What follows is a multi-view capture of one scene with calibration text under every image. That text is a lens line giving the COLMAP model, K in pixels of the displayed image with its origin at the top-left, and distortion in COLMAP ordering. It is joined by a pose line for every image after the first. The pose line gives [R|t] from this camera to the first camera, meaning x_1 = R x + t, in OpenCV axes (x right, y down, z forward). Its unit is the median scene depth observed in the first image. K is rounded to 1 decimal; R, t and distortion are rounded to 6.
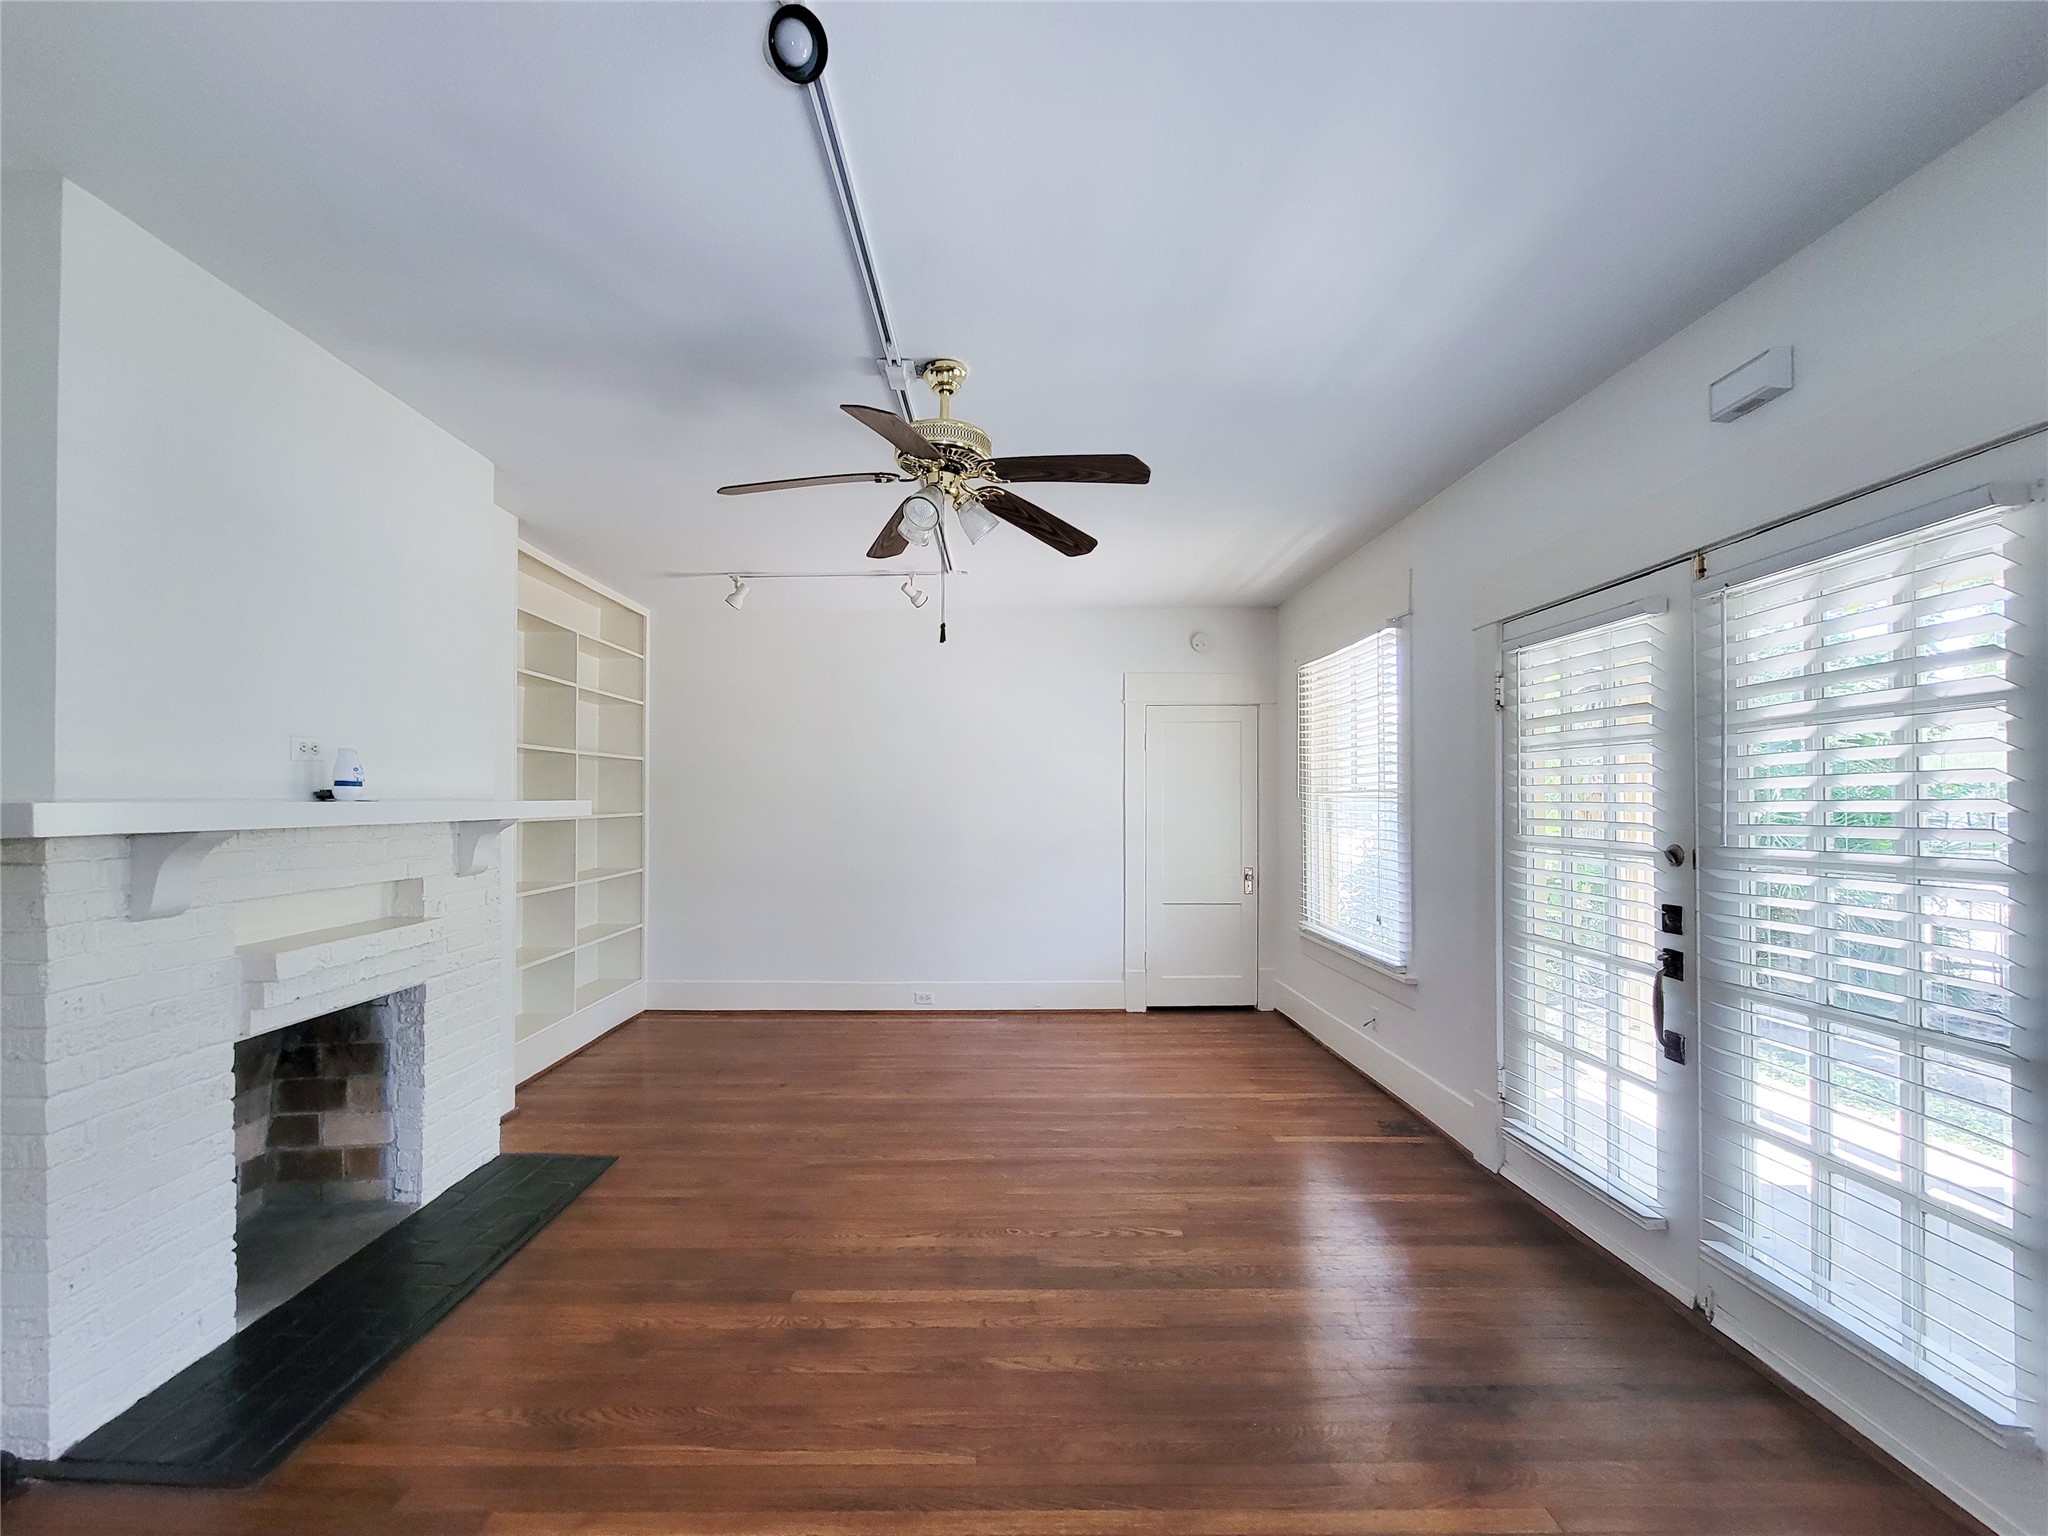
lens RADIAL K [[892.1, 0, 1021.9], [0, 892.1, 772.4], [0, 0, 1]] dist [0.001850, -0.000983]
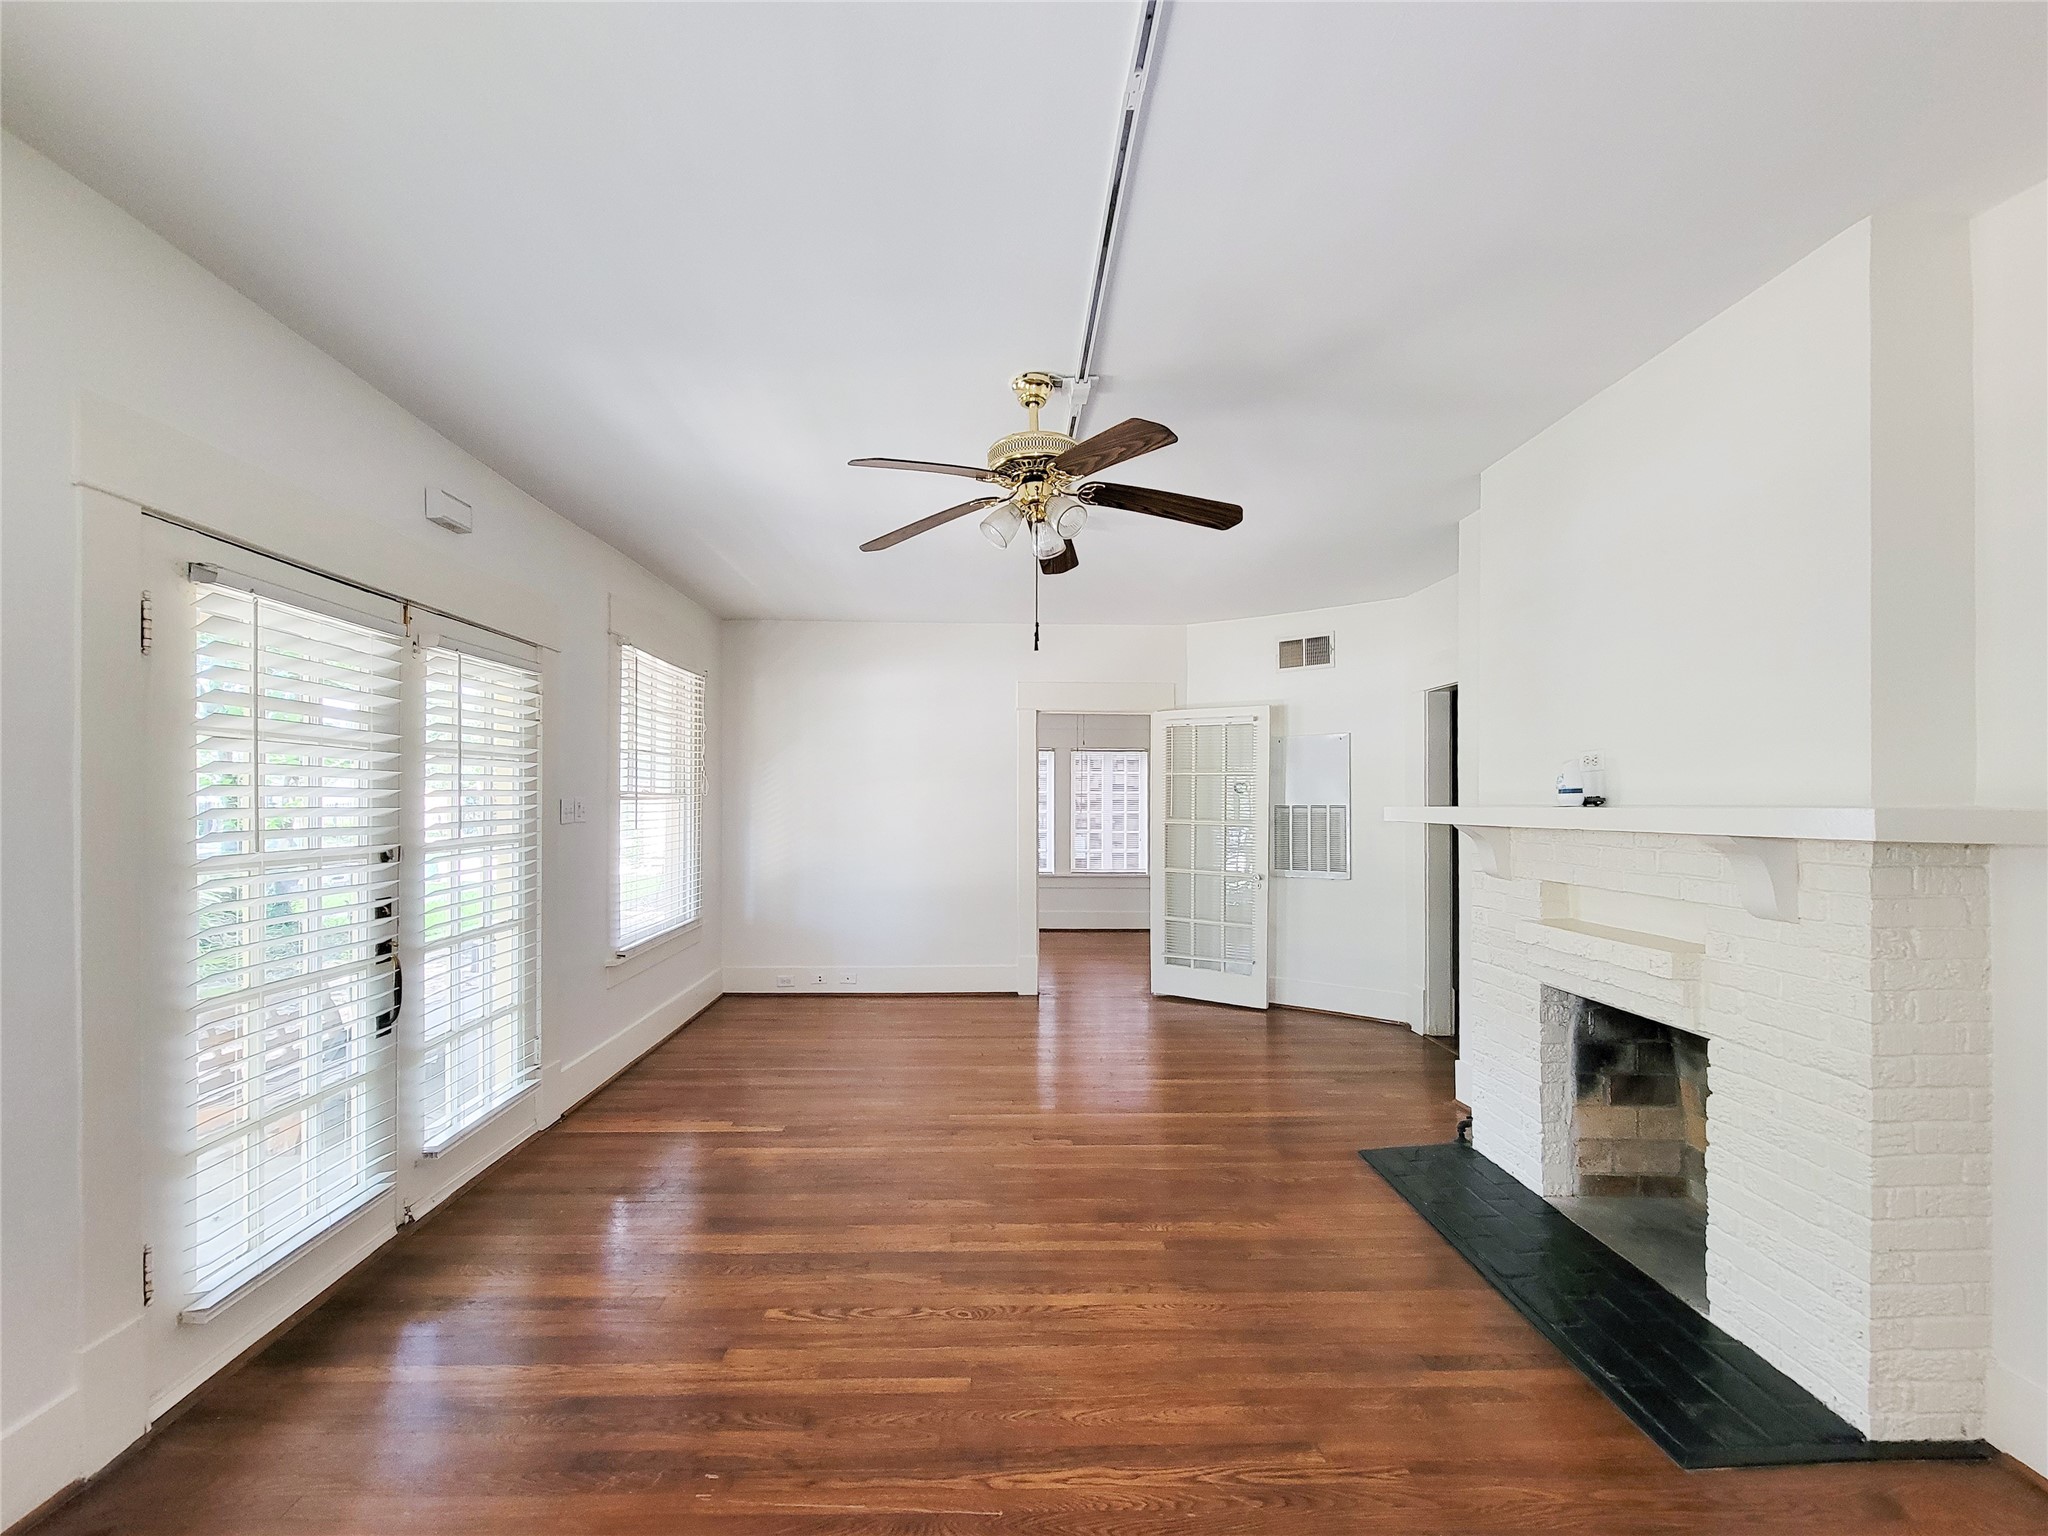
lens RADIAL K [[836.8, 0, 1026.6], [0, 836.8, 773.7], [0, 0, 1]] dist [0.002691, -0.002511]
pose [[-0.999634, -0.001141, -0.027025, -0.052767], [0.000645, 0.997820, -0.065992, 0.060135], [0.027041, -0.065985, -0.997454, 2.036918]]
